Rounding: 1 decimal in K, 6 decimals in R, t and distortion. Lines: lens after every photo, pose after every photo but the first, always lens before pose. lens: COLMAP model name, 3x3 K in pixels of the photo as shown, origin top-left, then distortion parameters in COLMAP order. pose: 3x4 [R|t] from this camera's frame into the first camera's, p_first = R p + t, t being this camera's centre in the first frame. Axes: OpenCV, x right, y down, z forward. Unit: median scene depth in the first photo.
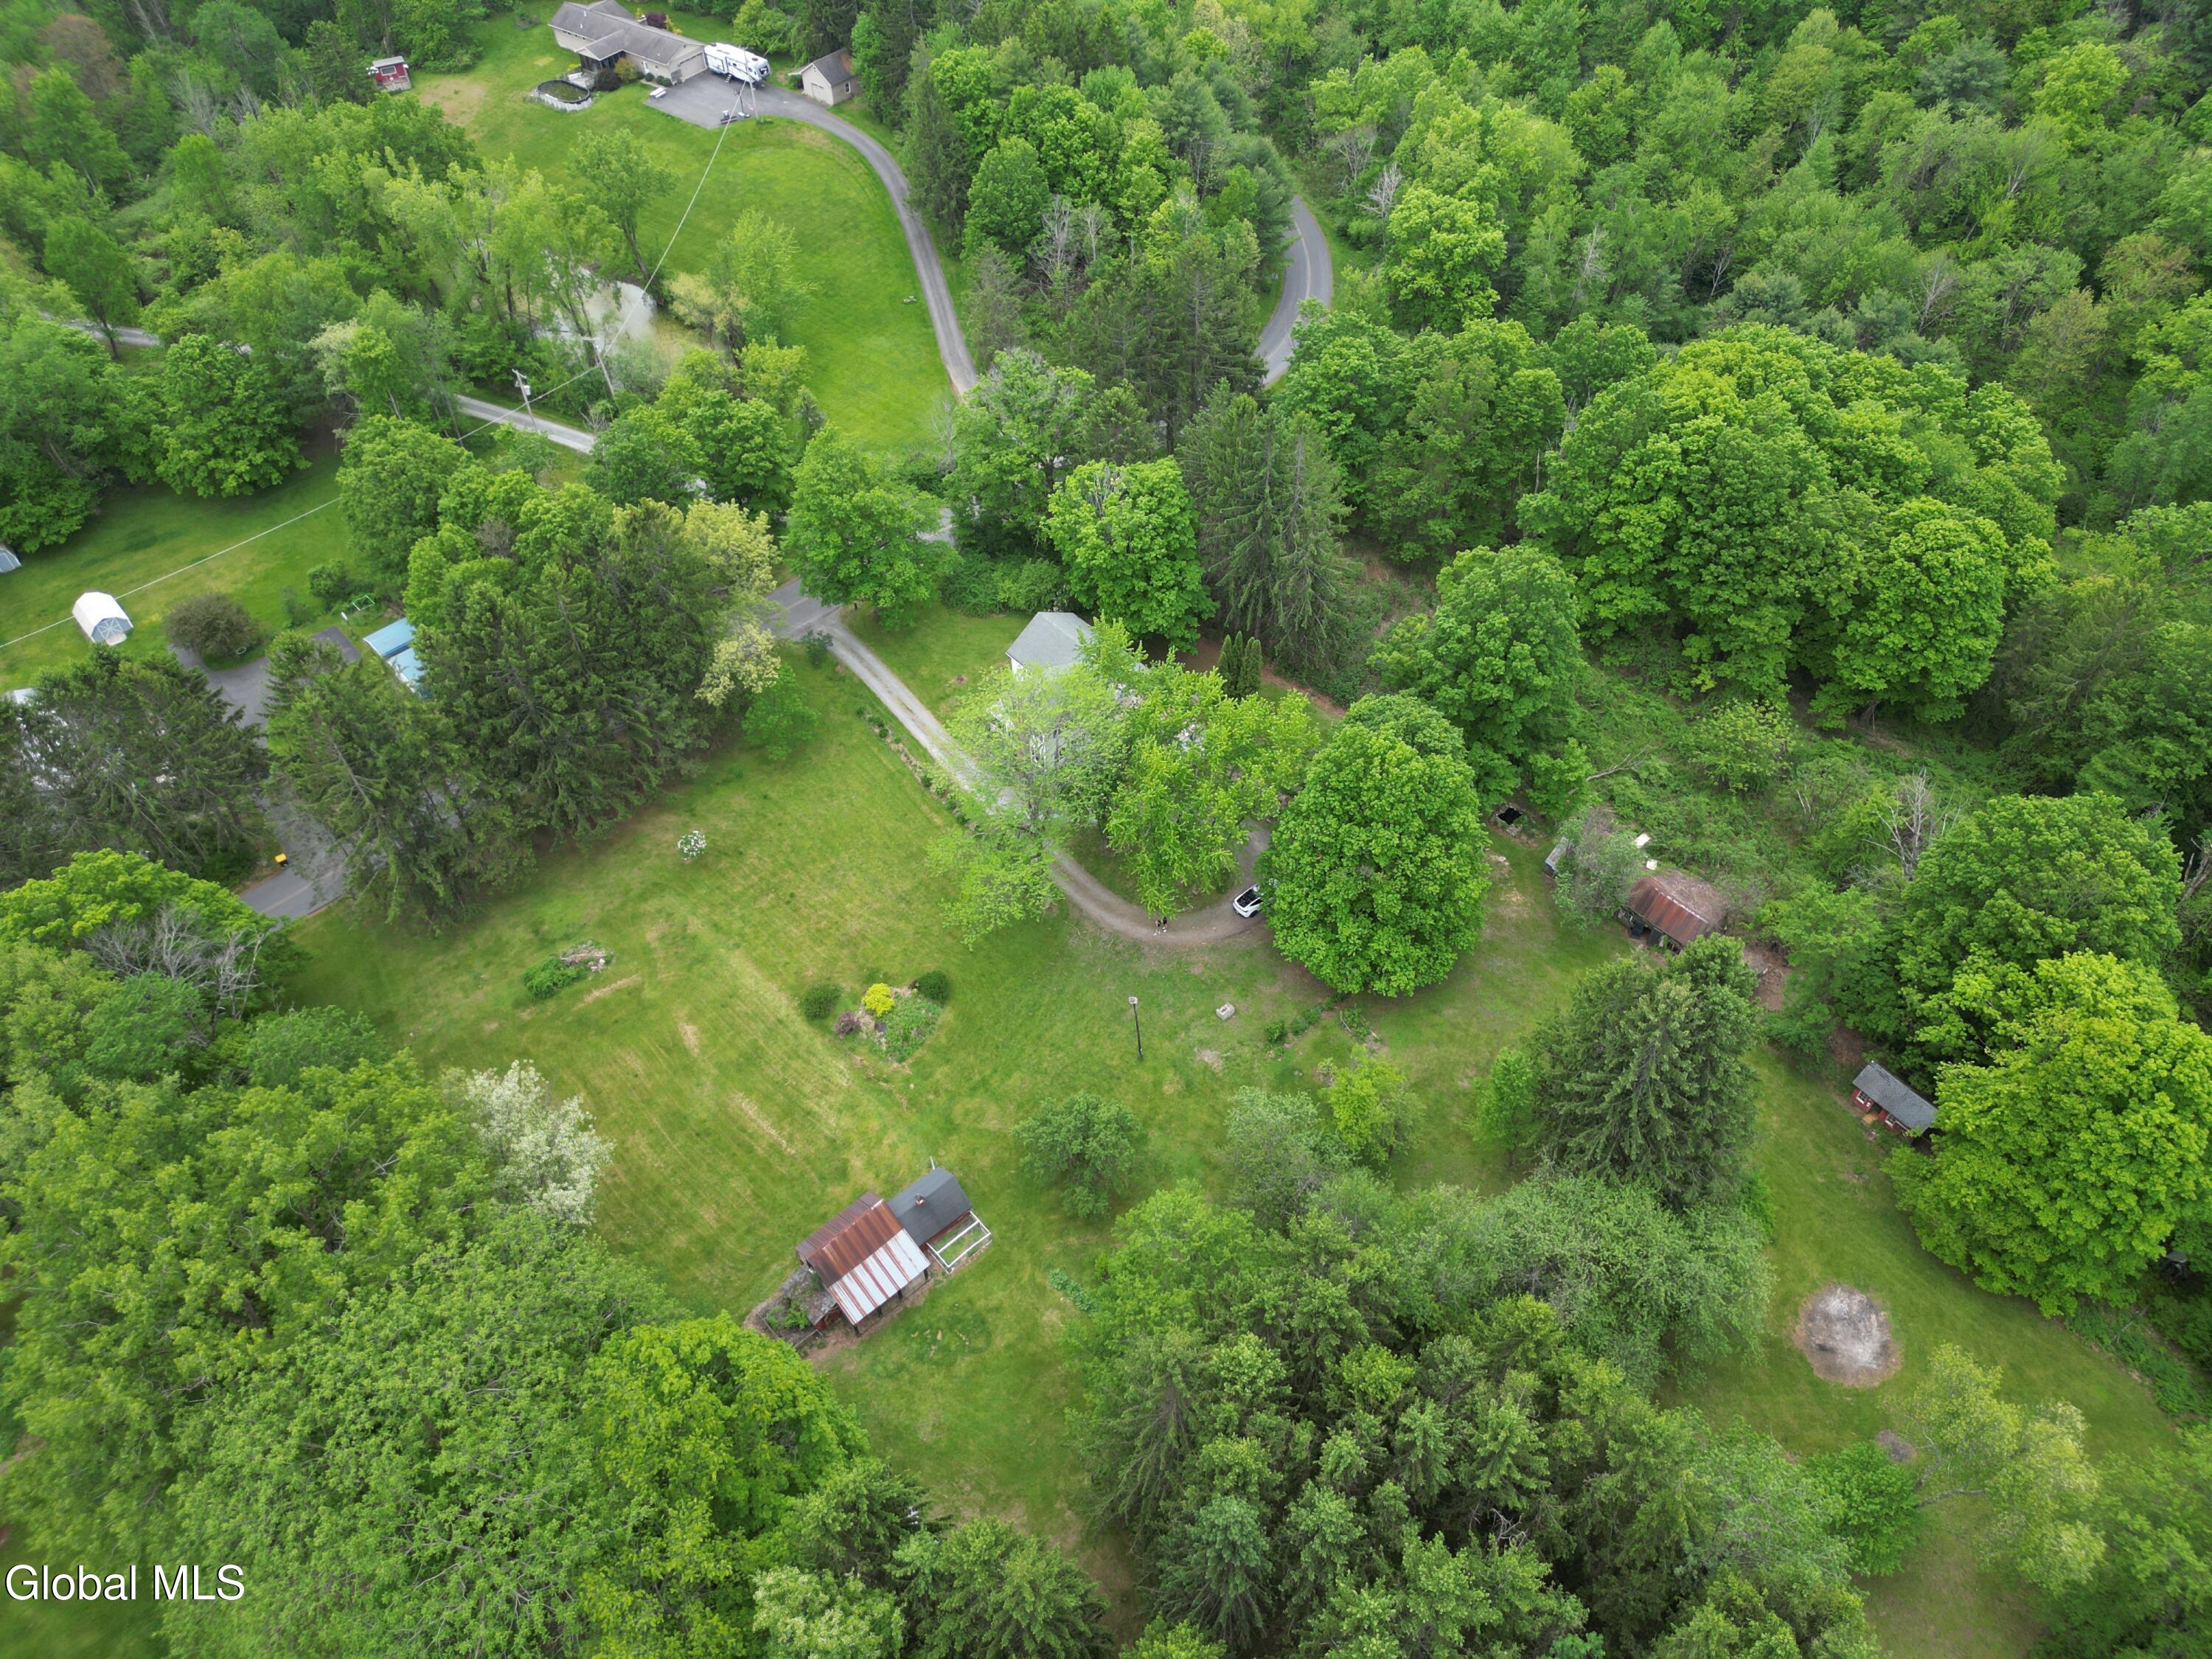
lens RADIAL K [[1546.1, 0, 1104.0], [0, 1546.1, 831.9], [0, 0, 1]] dist [0.064805, -0.066771]
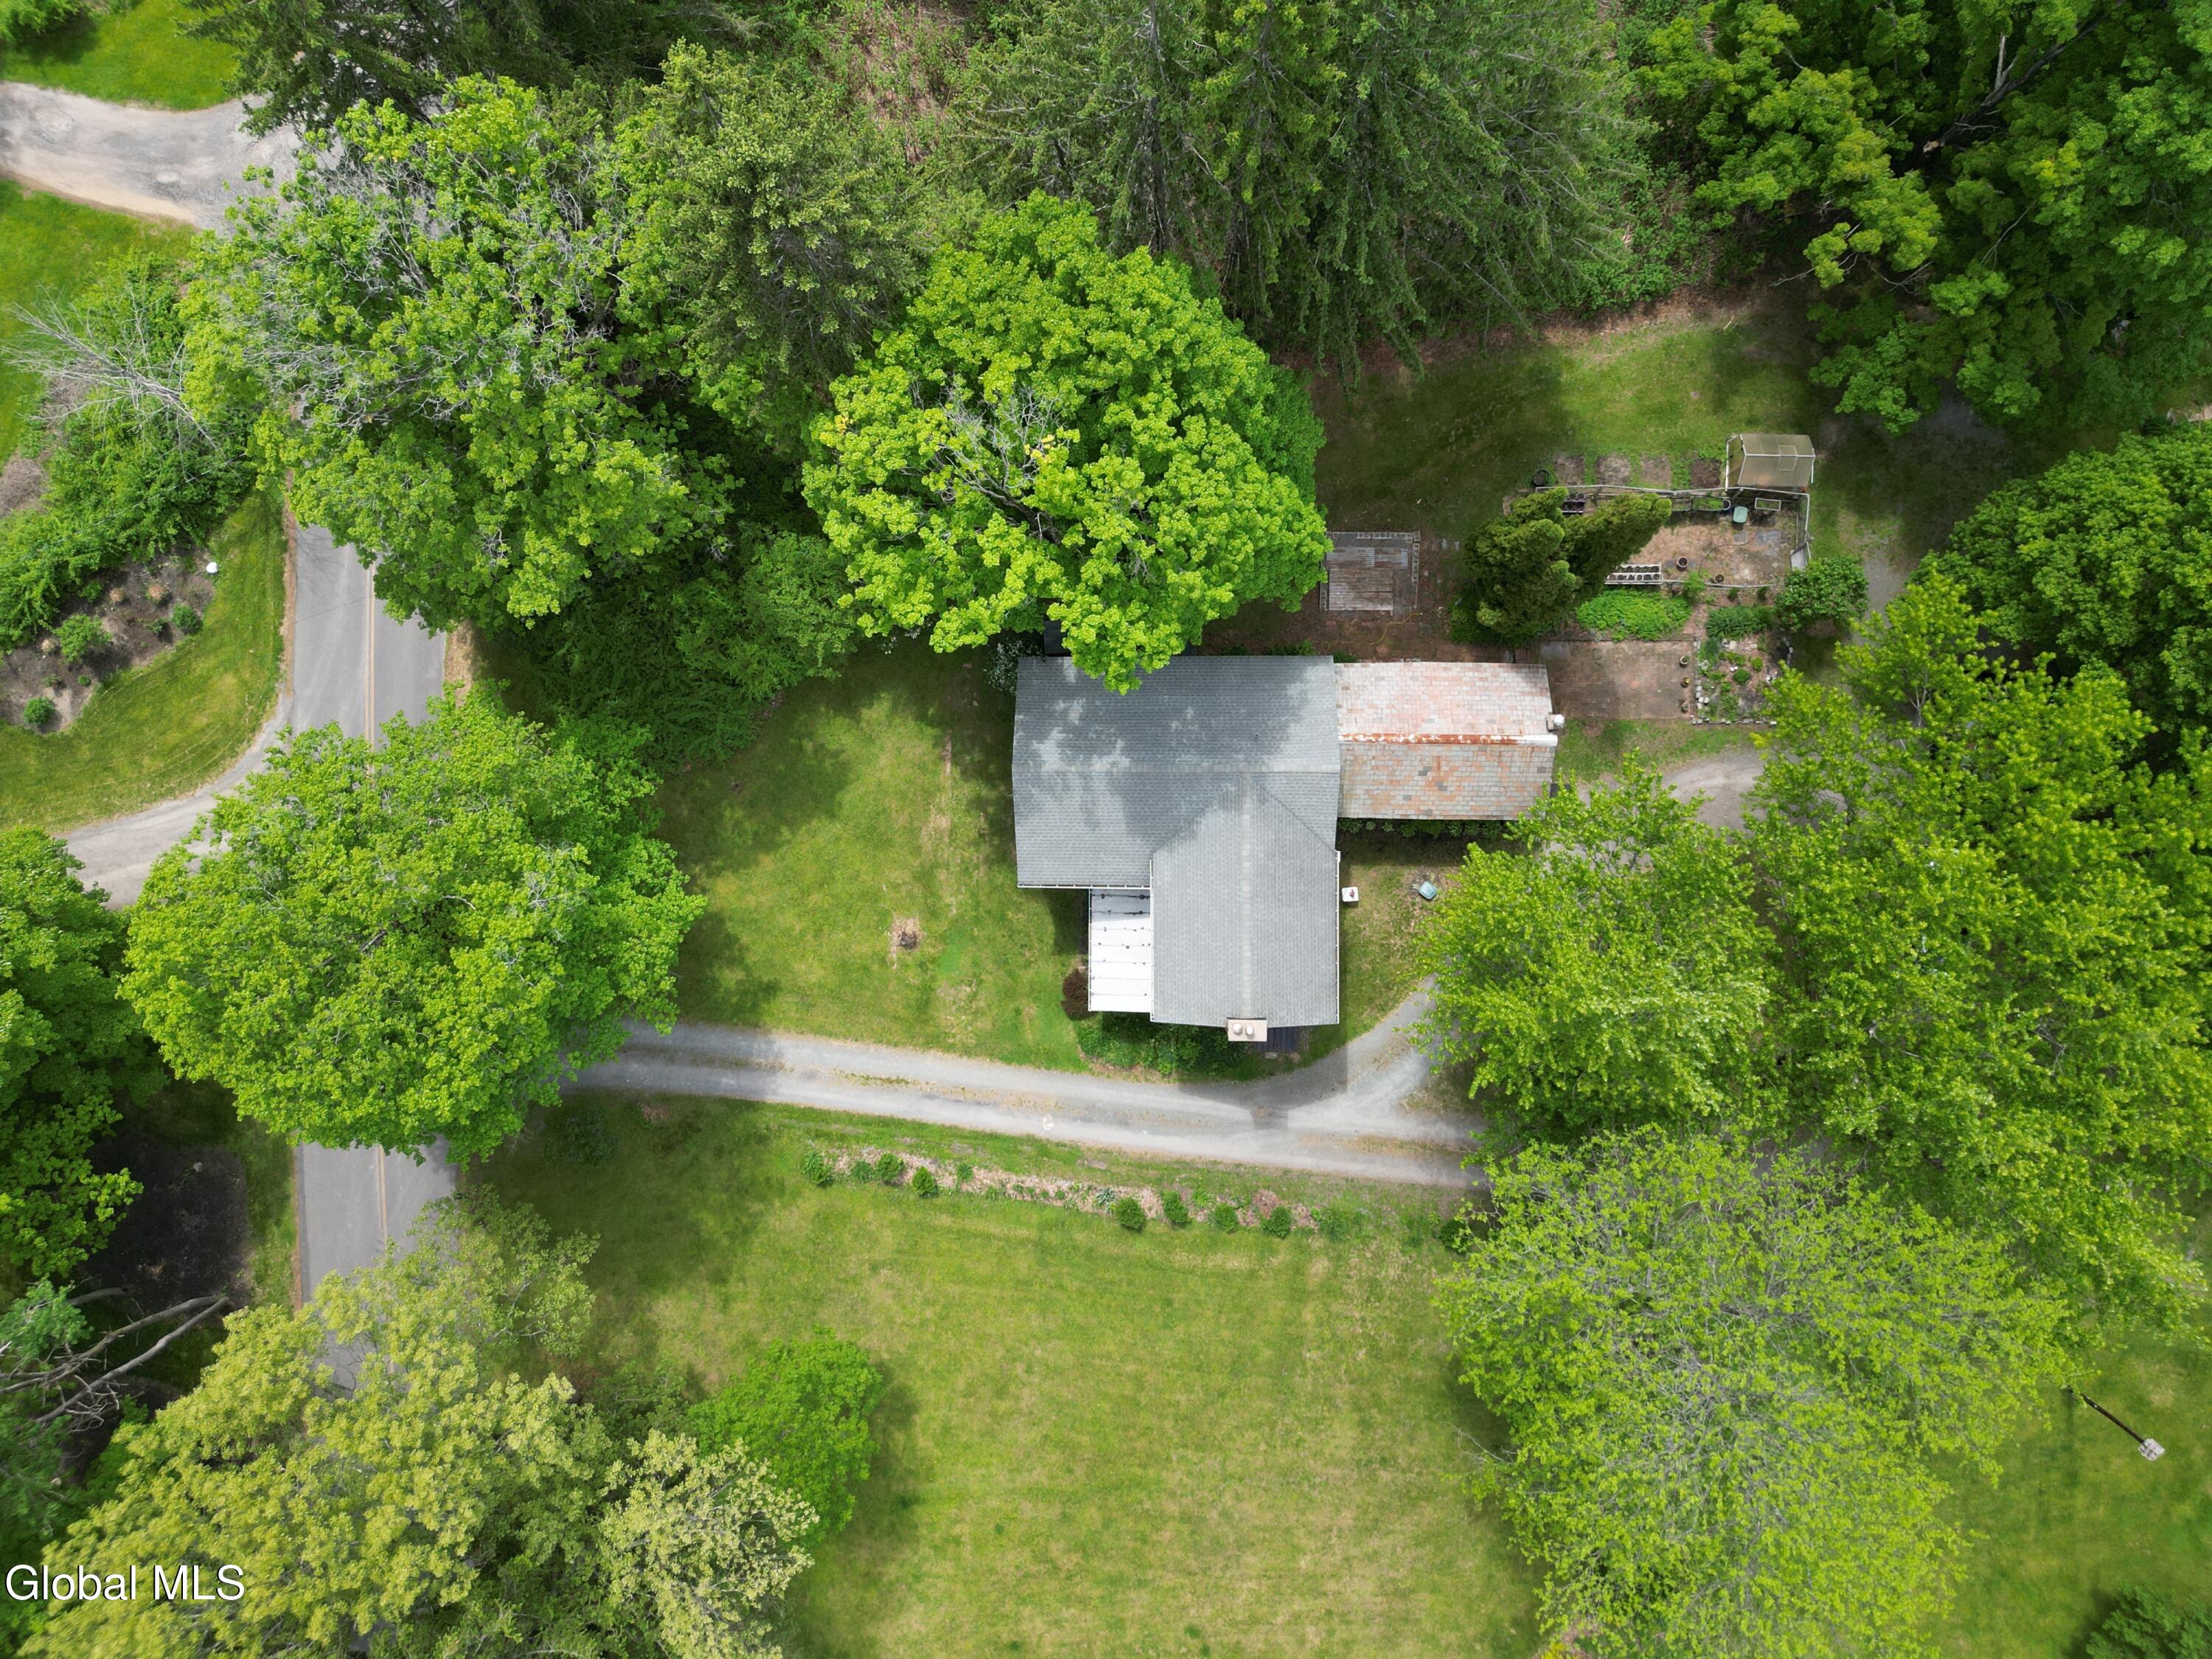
lens RADIAL K [[1546.1, 0, 1104.0], [0, 1546.1, 831.9], [0, 0, 1]] dist [0.064805, -0.066771]
pose [[0.665558, -0.746346, 0.000114, -0.045476], [0.568355, 0.506933, 0.648067, -0.418246], [-0.483741, -0.431261, 0.761583, 0.813795]]
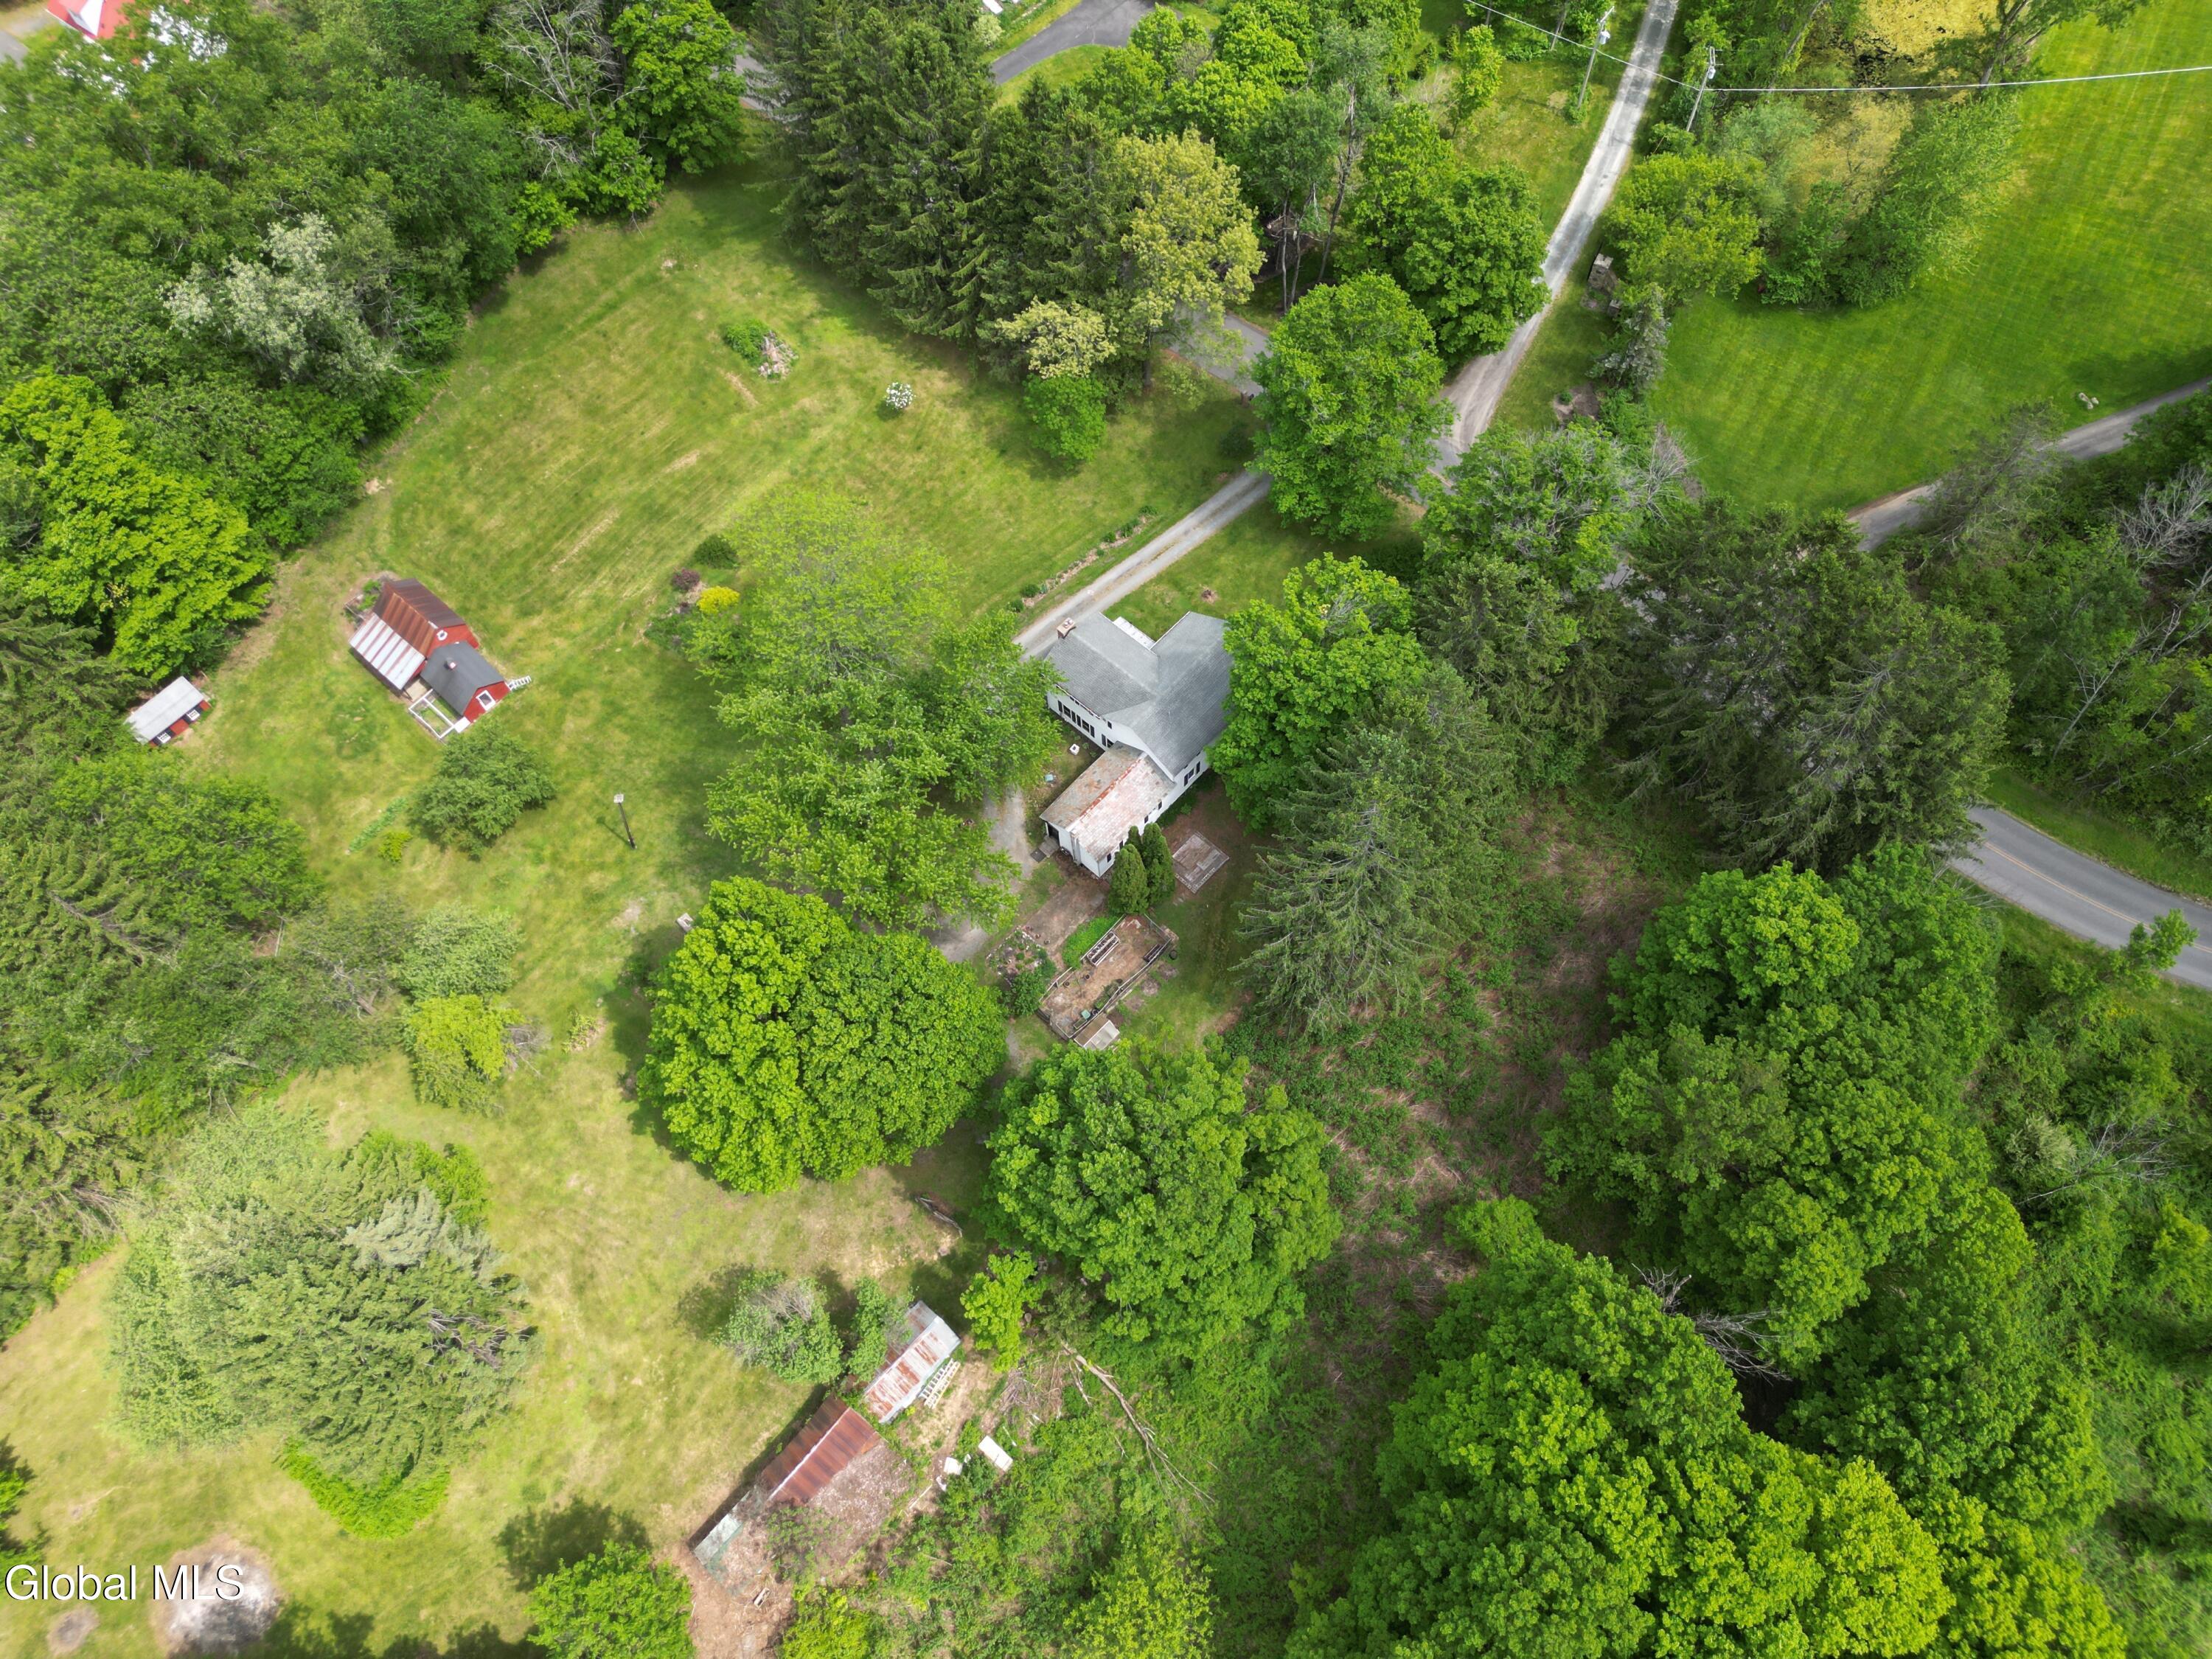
lens RADIAL K [[1546.1, 0, 1104.0], [0, 1546.1, 831.9], [0, 0, 1]] dist [0.064805, -0.066771]
pose [[0.110005, 0.900871, -0.419918, 0.424213], [-0.722993, 0.362436, 0.588150, -0.591143], [0.682041, 0.238898, 0.691193, 0.520396]]
